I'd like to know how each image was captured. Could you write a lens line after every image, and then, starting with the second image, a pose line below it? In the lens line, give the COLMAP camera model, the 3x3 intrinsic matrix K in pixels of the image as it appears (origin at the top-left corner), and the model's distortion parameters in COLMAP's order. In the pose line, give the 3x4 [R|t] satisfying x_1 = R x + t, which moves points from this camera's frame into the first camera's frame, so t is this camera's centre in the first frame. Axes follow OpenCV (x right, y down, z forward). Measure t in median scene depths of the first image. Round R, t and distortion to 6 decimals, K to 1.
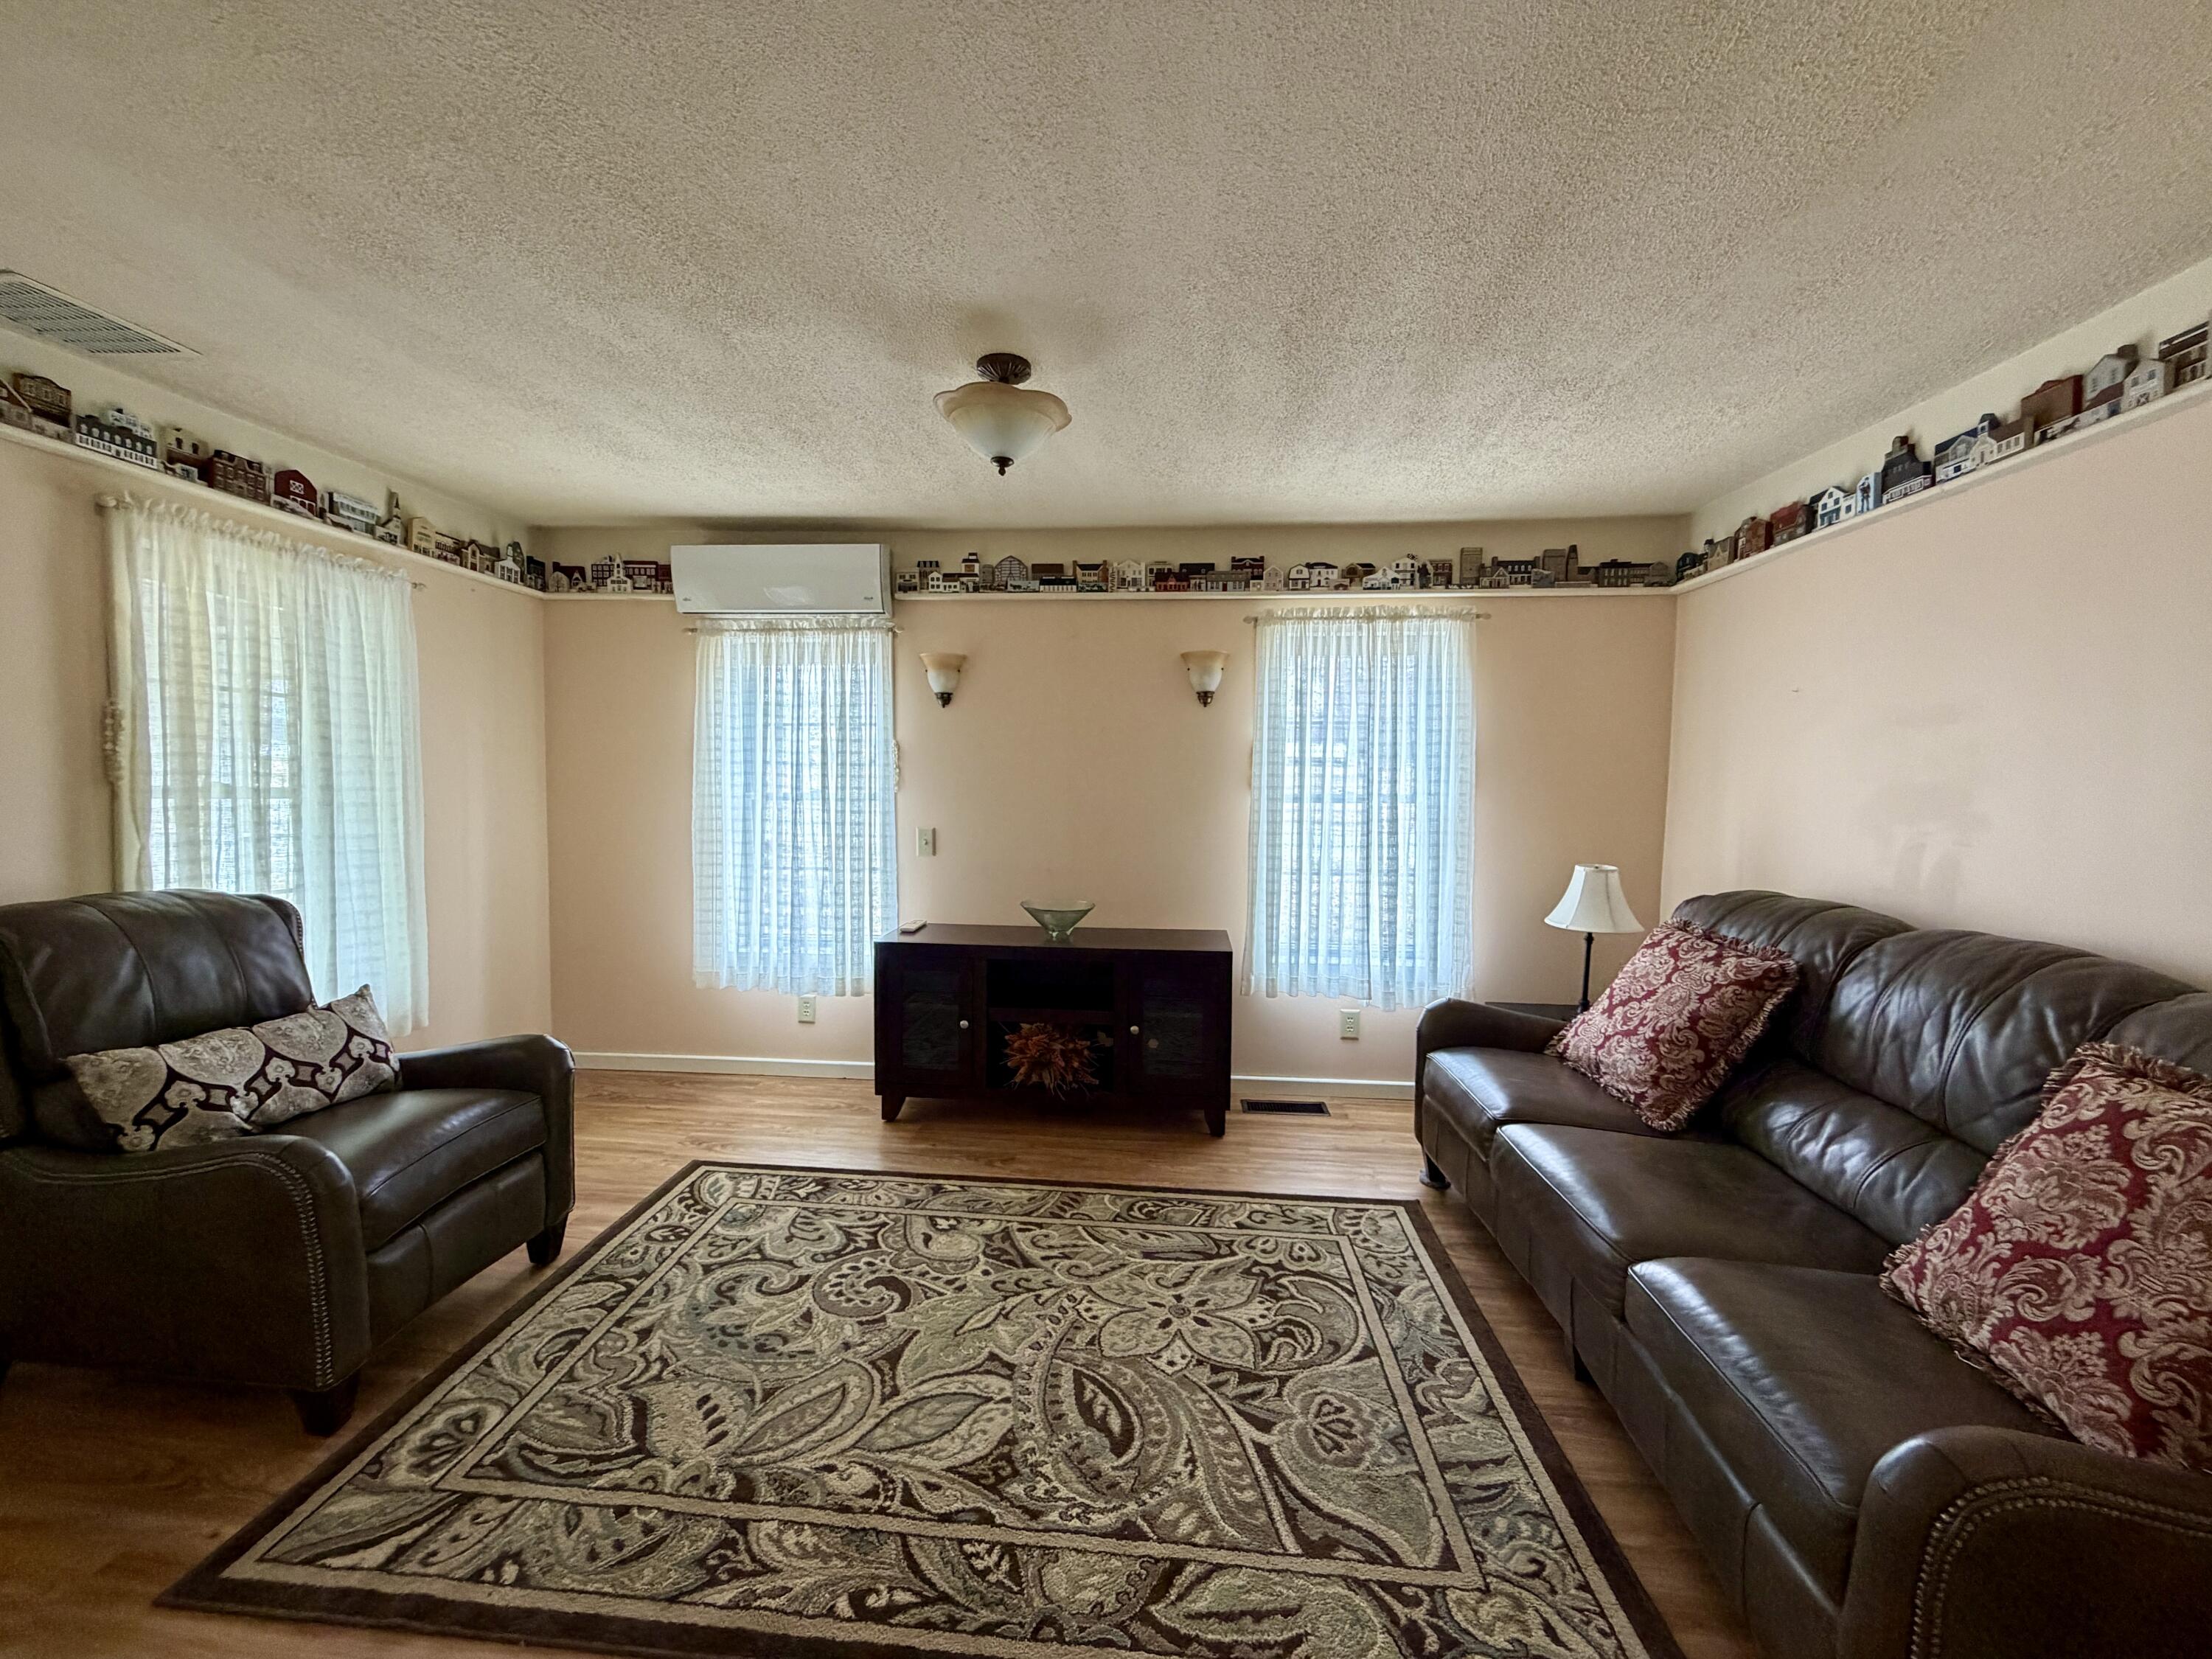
lens RADIAL K [[877.9, 0, 1095.9], [0, 877.9, 825.7], [0, 0, 1]] dist [0.002587, -0.000074]
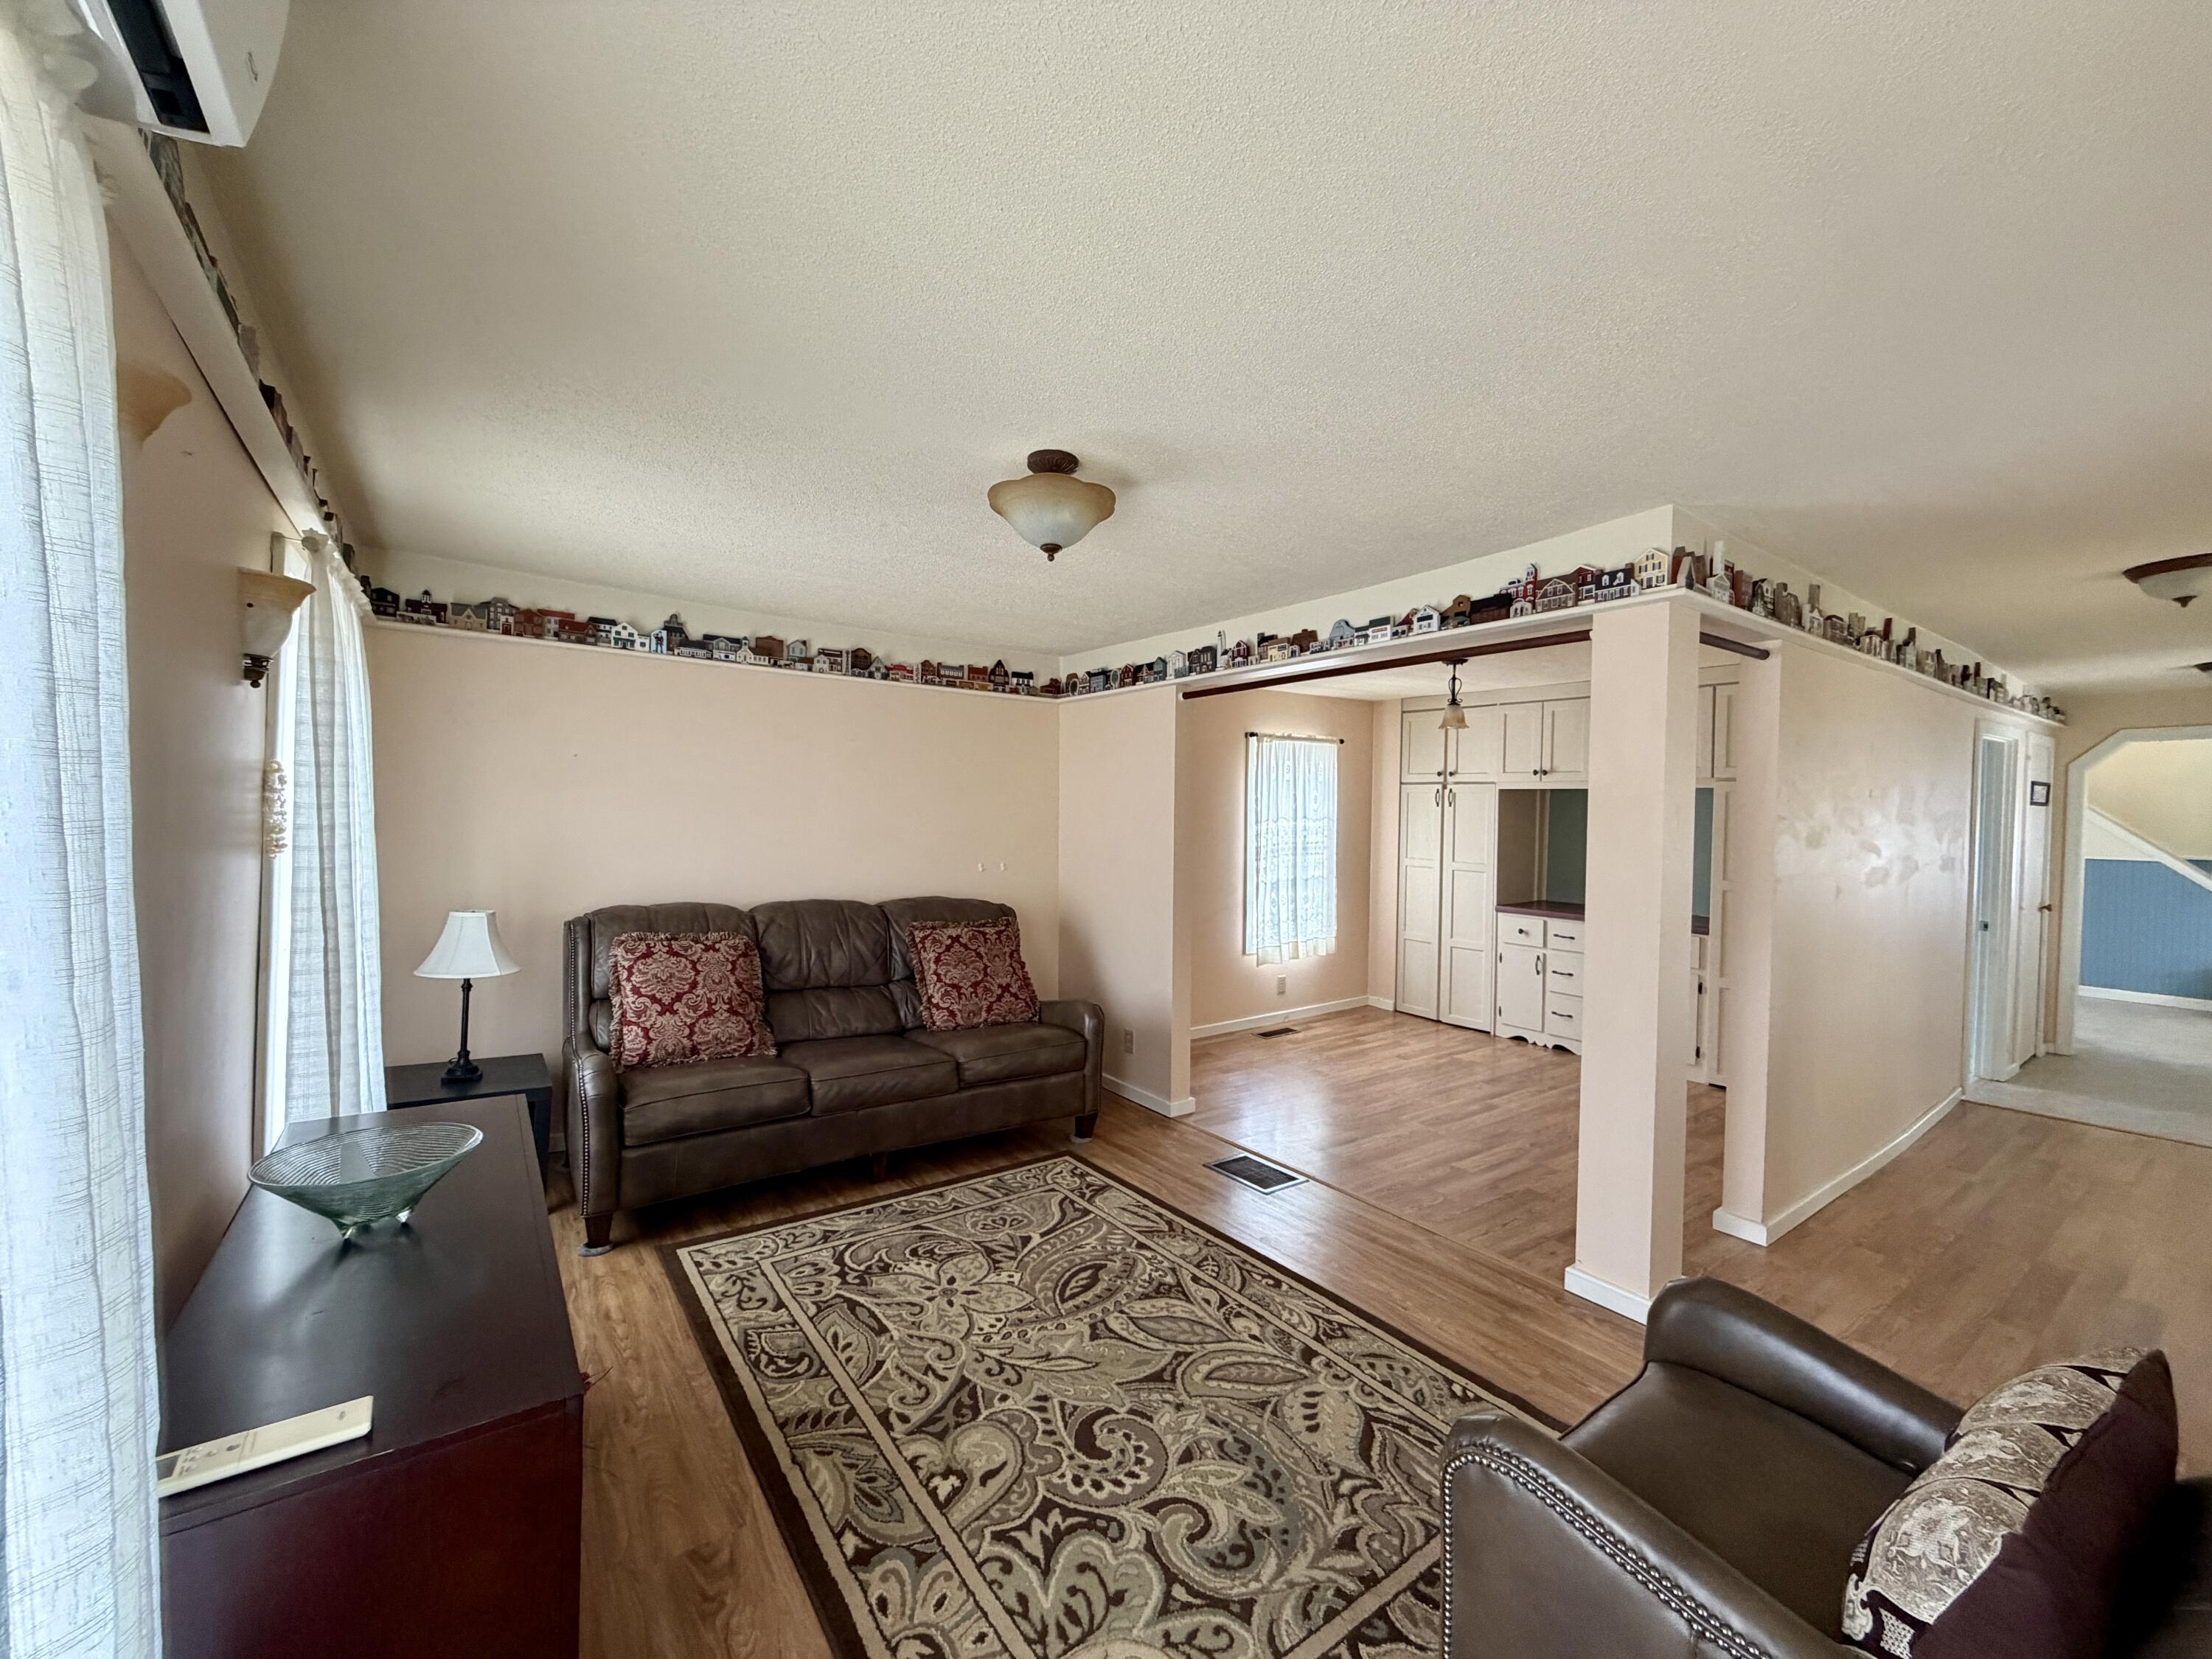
lens RADIAL K [[877.9, 0, 1095.9], [0, 877.9, 825.7], [0, 0, 1]] dist [0.002587, -0.000074]
pose [[-0.650520, -0.027671, 0.758985, -0.953071], [0.012530, 0.998809, 0.047154, -0.132103], [-0.759386, 0.040185, -0.649399, 1.663918]]
